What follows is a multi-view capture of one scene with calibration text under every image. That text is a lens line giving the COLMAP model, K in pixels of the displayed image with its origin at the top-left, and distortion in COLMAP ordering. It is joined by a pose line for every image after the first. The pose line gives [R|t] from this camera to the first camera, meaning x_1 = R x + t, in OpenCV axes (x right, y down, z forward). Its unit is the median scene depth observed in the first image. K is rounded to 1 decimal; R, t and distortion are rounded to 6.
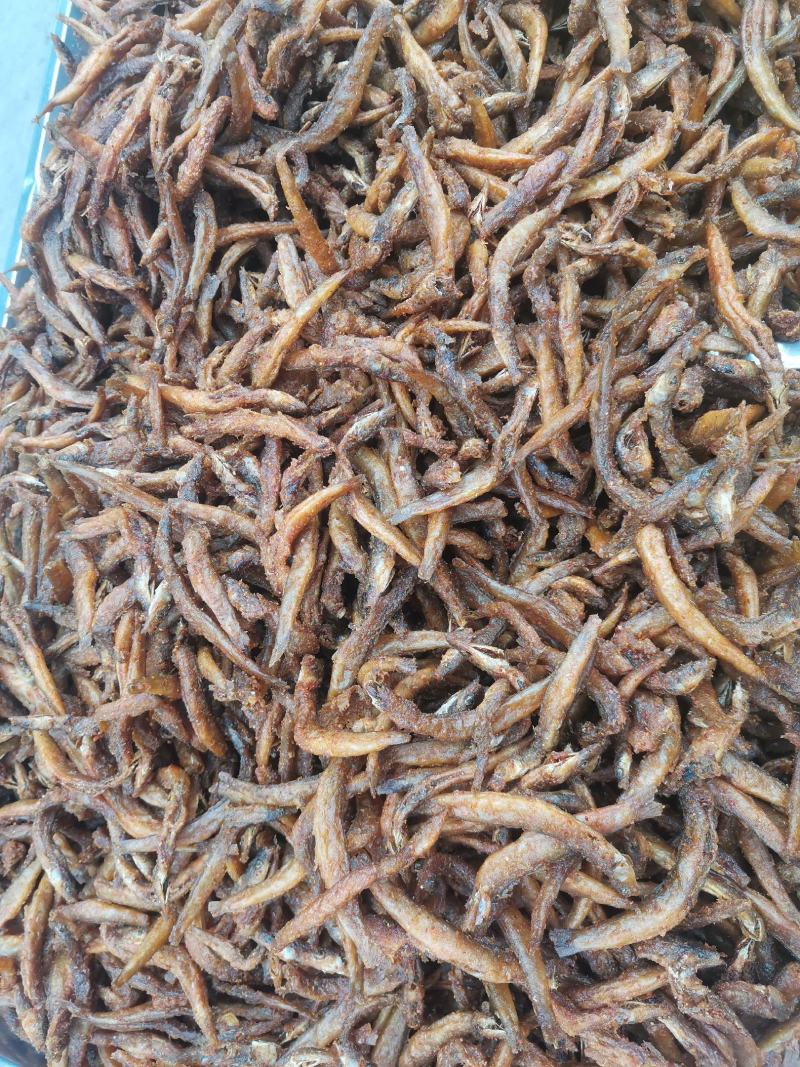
lens RADIAL K [[819.2, 0, 409.8], [0, 819.2, 538.6], [0, 0, 1]] dist [0.064296, -0.081214]
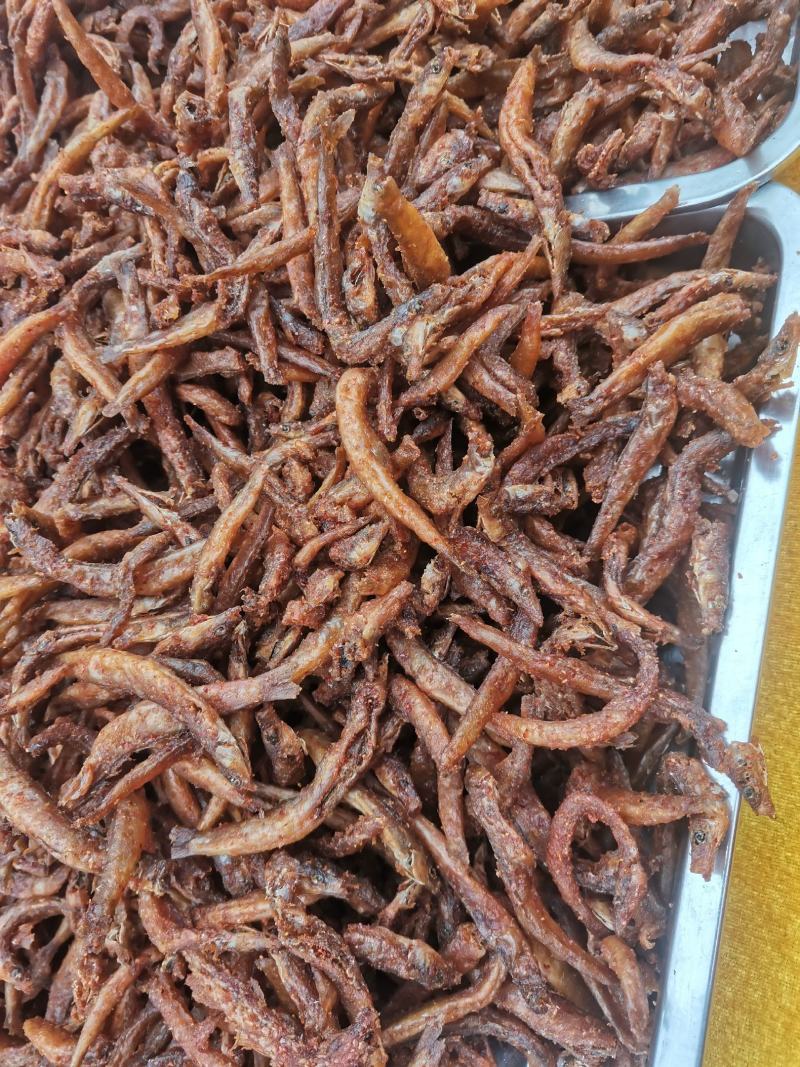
lens RADIAL K [[819.2, 0, 400.1], [0, 819.2, 534.8], [0, 0, 1]] dist [0.064296, -0.081214]
pose [[0.979467, 0.094682, -0.177986, 0.493532], [-0.103307, 0.993853, -0.039811, 0.178591], [0.173123, 0.057381, 0.983227, 0.188393]]
